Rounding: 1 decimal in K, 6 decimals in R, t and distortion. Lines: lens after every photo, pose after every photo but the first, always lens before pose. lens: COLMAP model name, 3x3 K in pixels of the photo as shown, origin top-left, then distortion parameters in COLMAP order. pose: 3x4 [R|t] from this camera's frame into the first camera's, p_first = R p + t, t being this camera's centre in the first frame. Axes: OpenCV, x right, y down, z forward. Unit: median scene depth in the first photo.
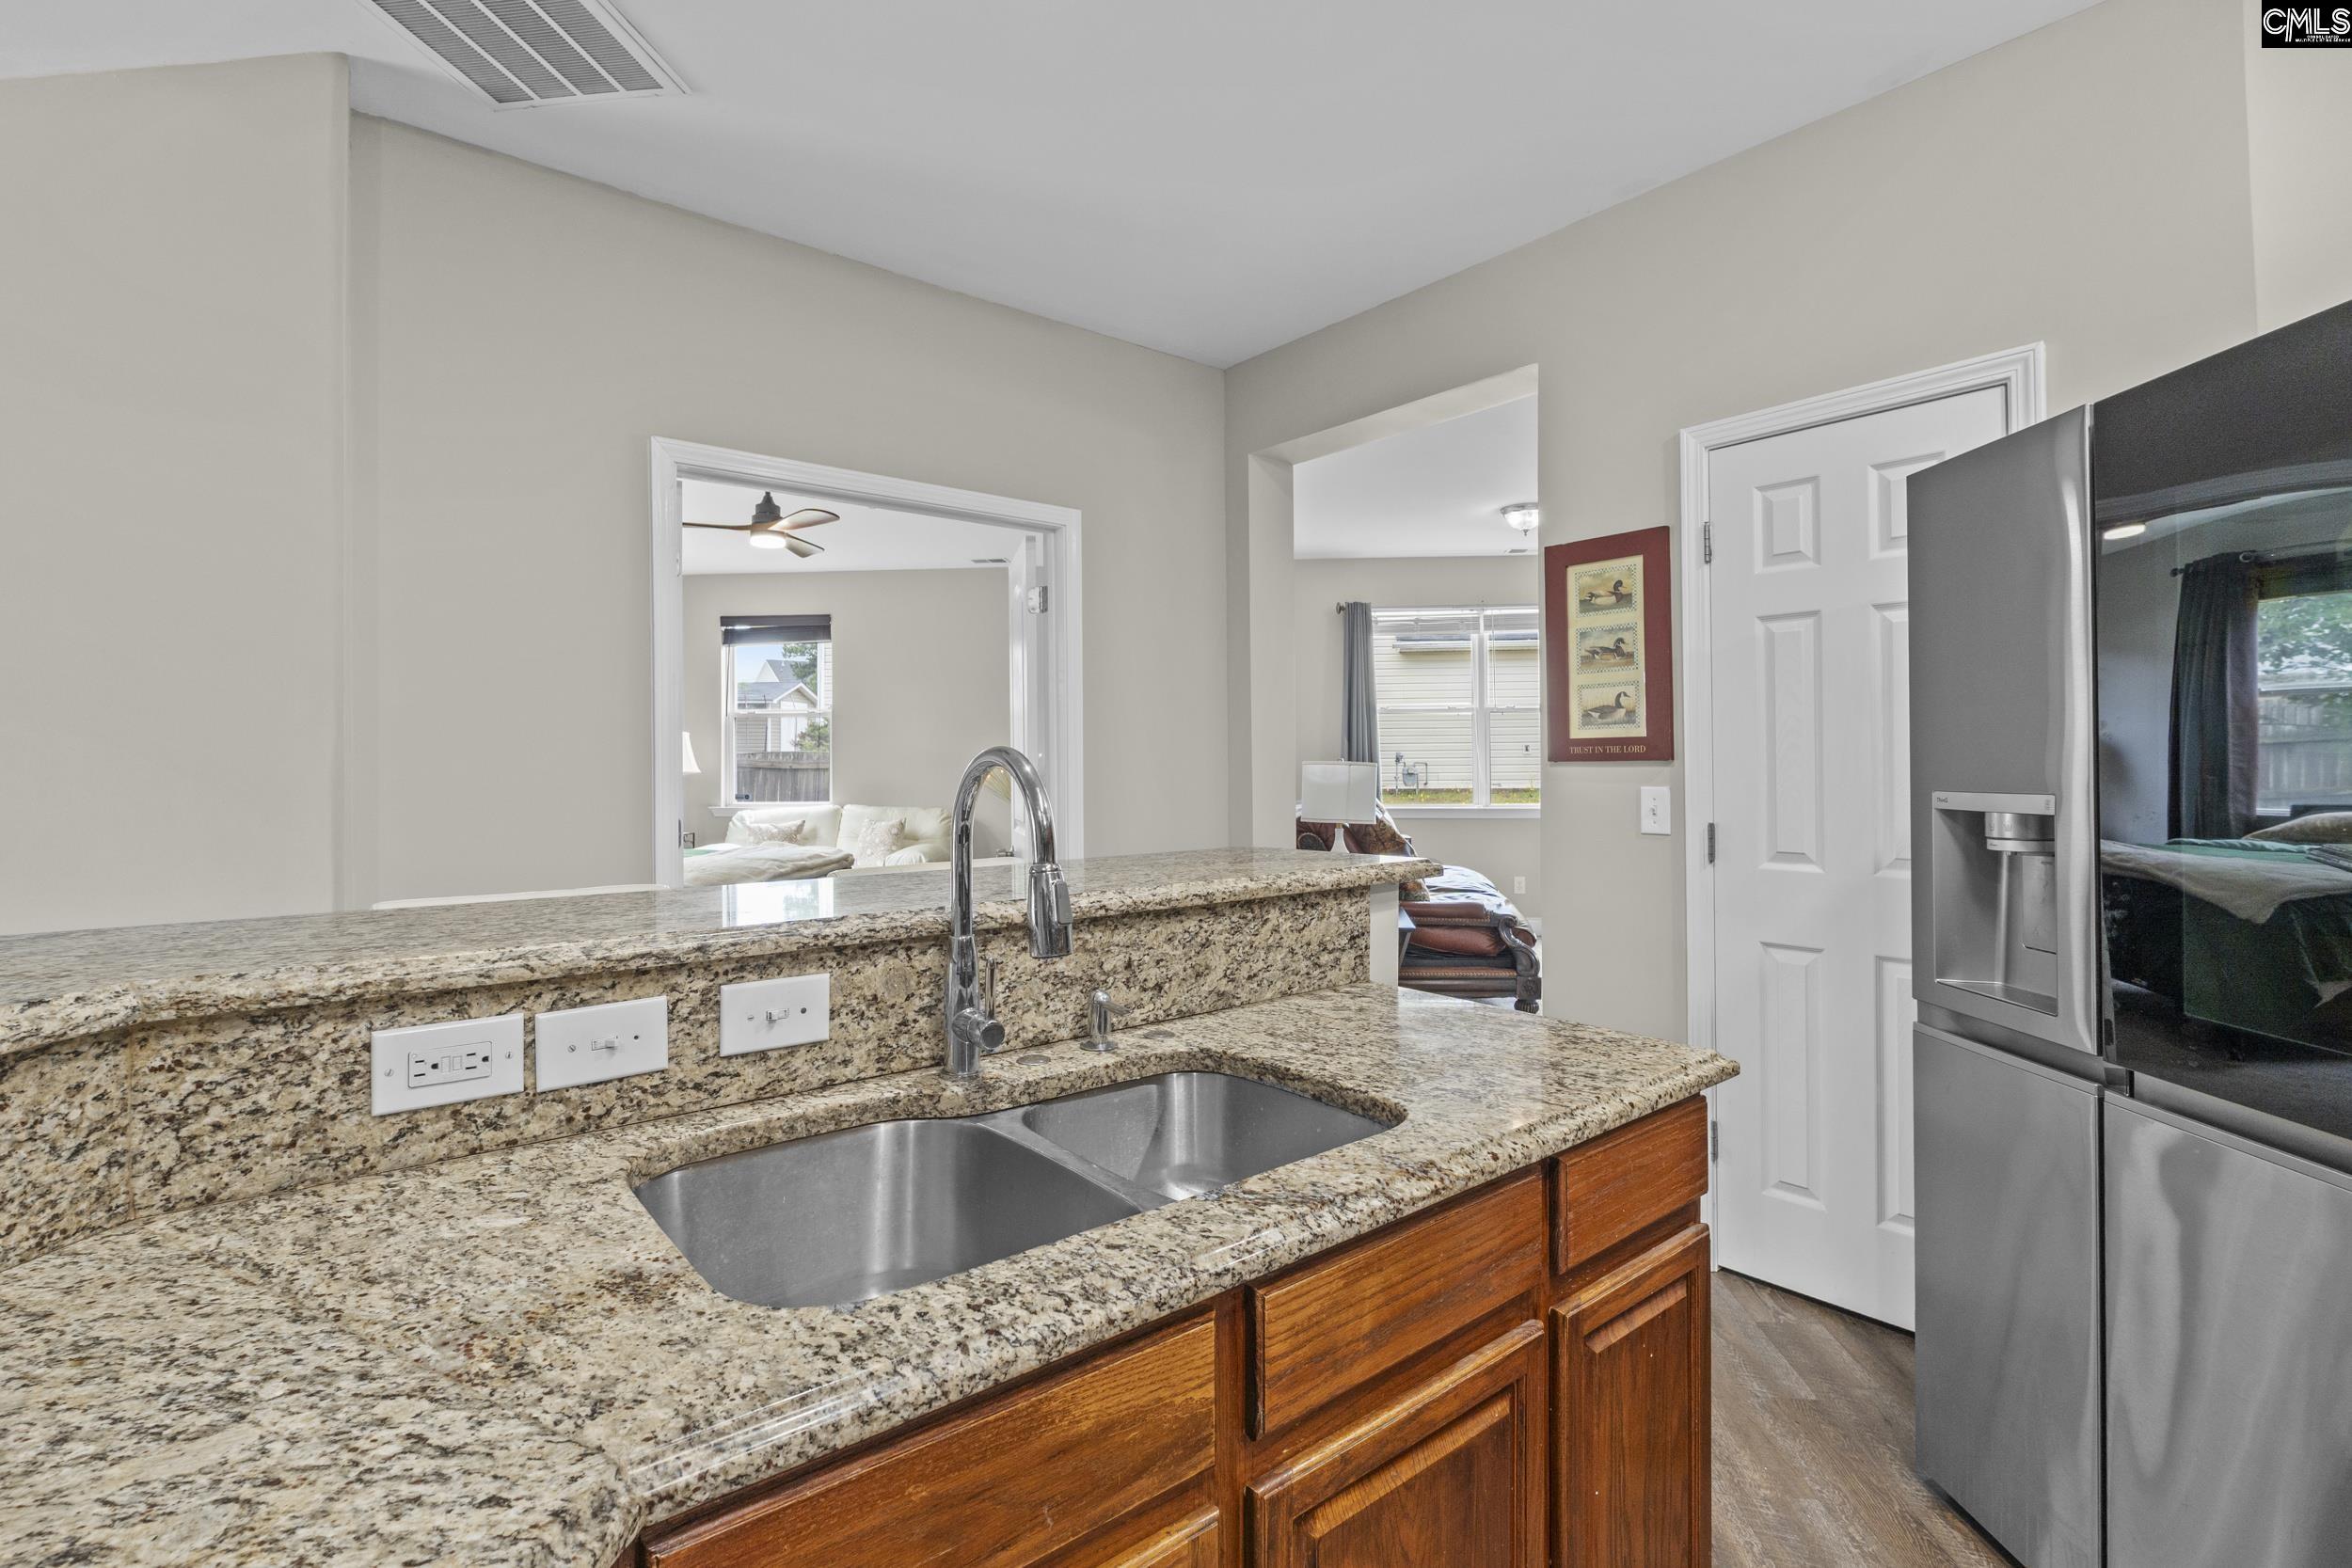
lens RADIAL K [[1077.3, 0, 1178.3], [0, 1077.3, 774.3], [0, 0, 1]] dist [0.000034, 0.000050]
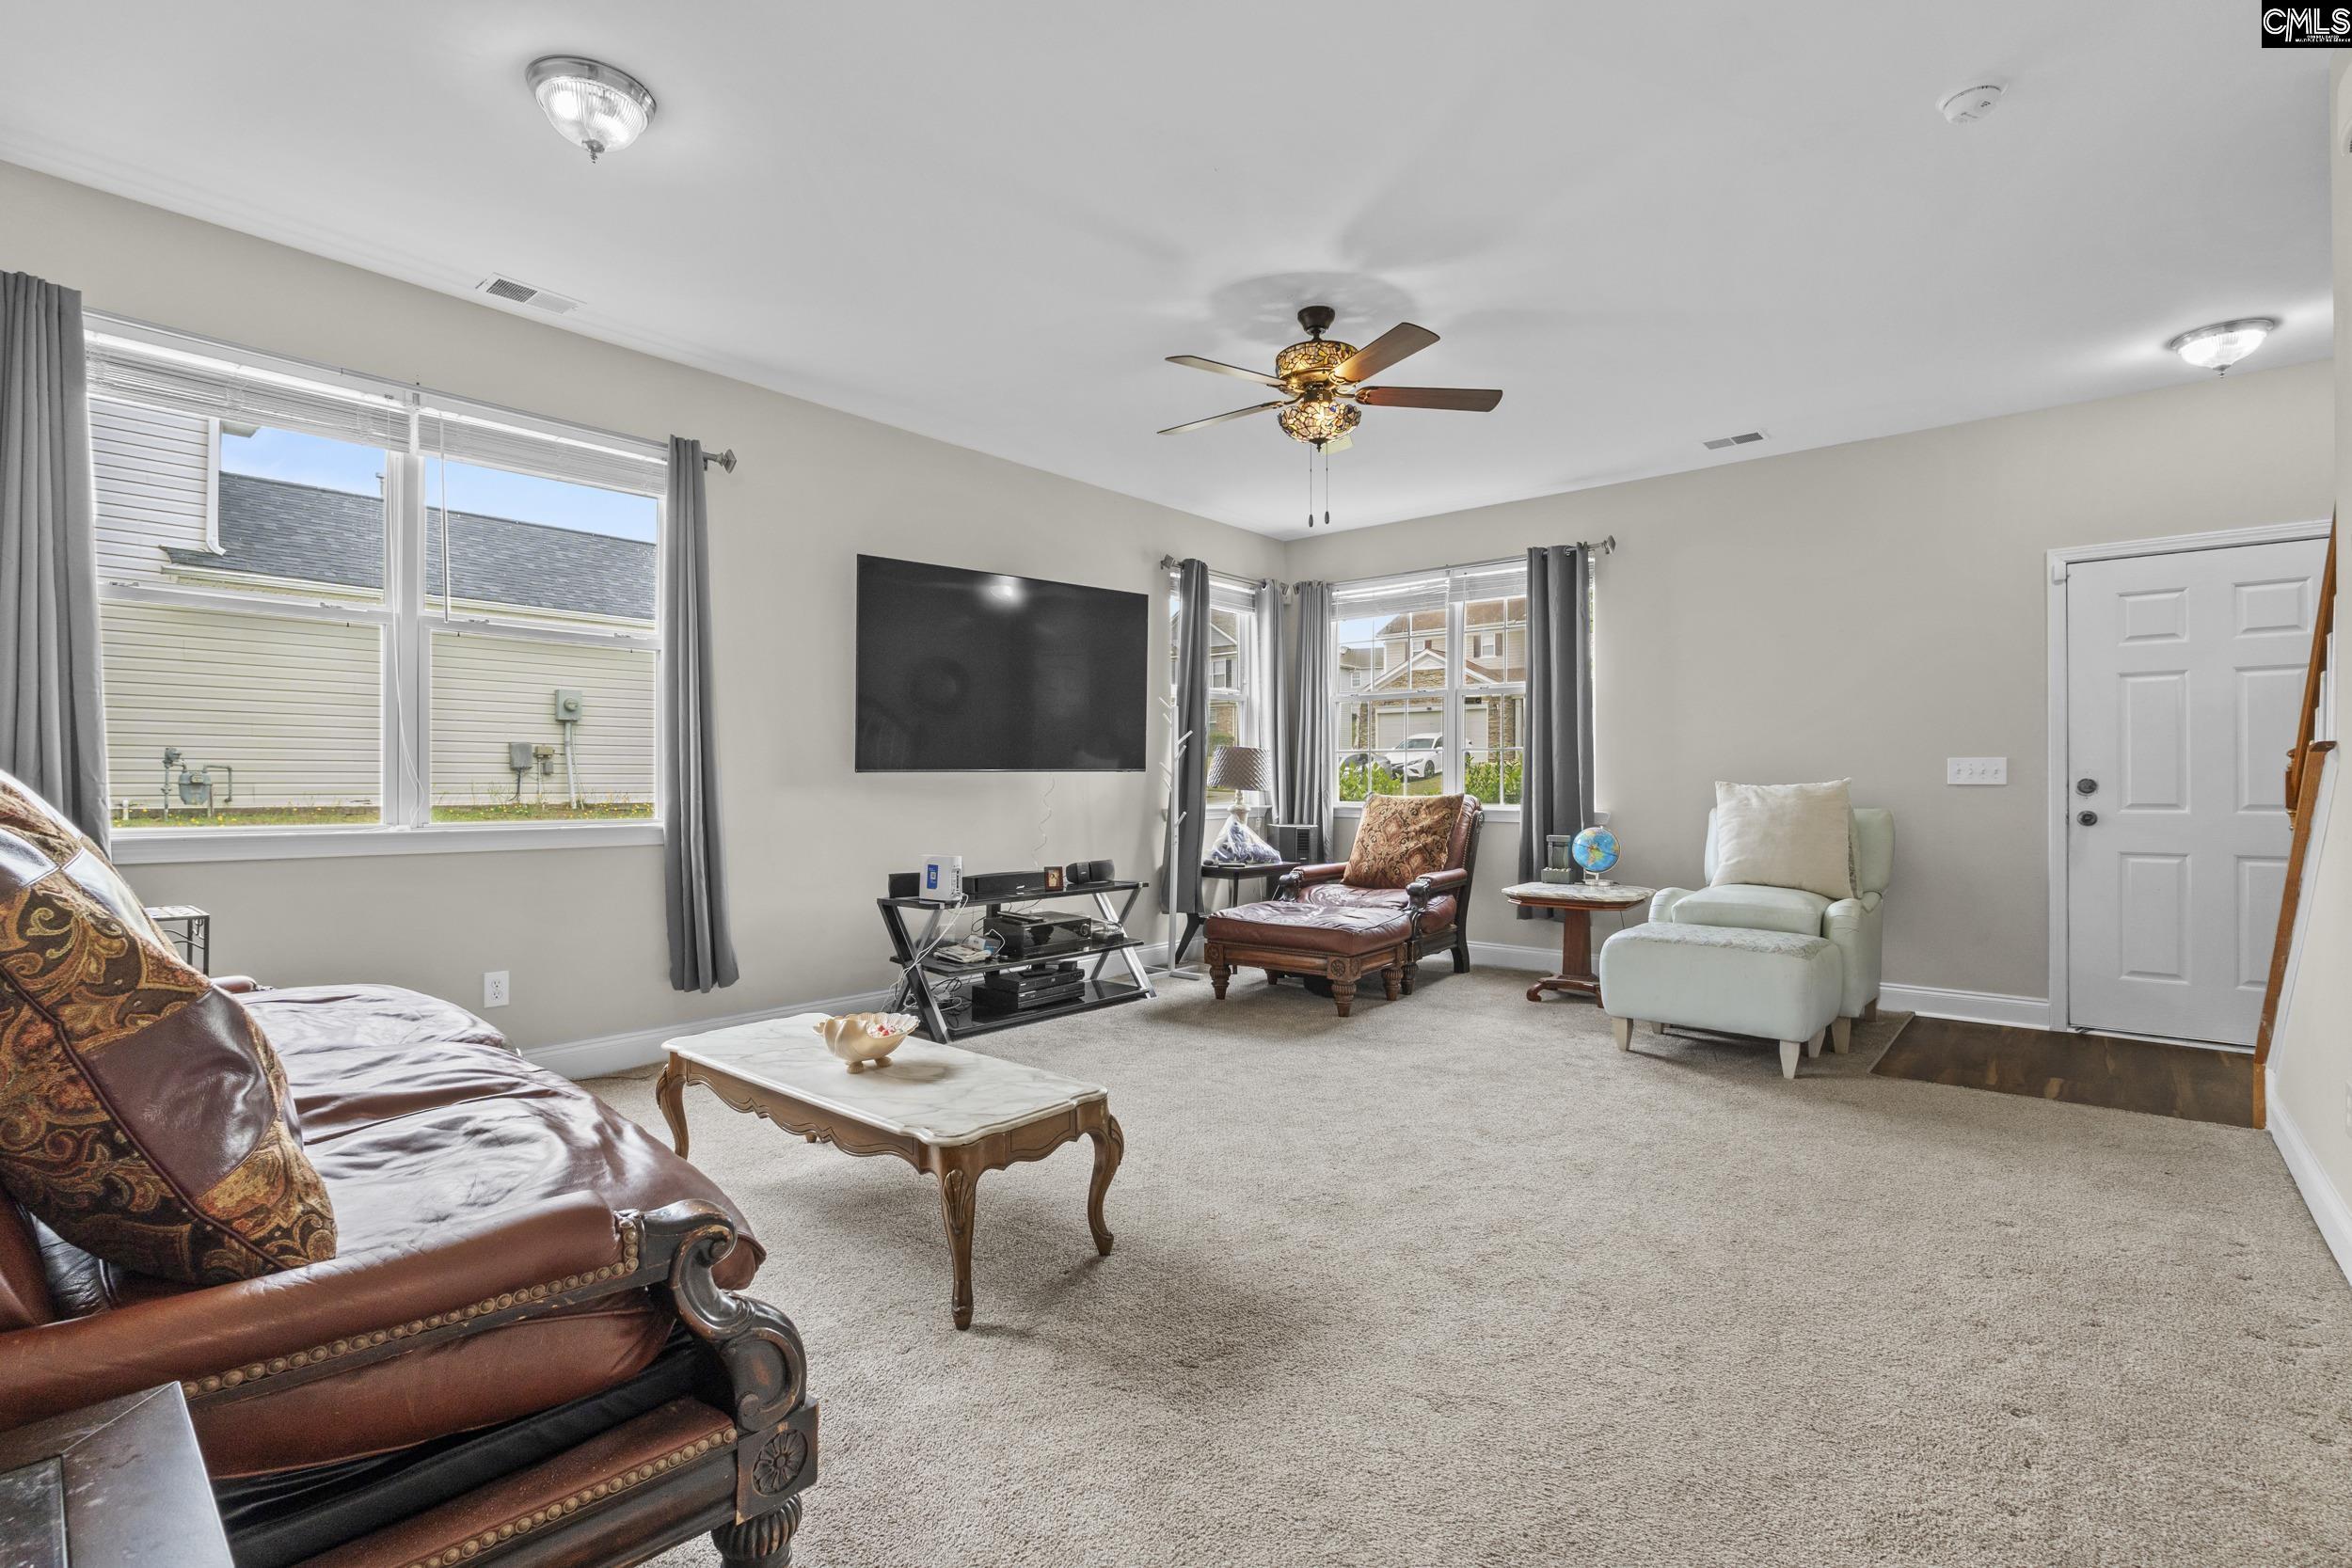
lens RADIAL K [[1077.3, 0, 1178.3], [0, 1077.3, 774.3], [0, 0, 1]] dist [0.000034, 0.000050]
pose [[0.579025, 0.013279, 0.815202, 0.120596], [0.002317, 0.999837, -0.017932, 0.020298], [-0.815307, 0.012272, 0.578899, 0.584159]]
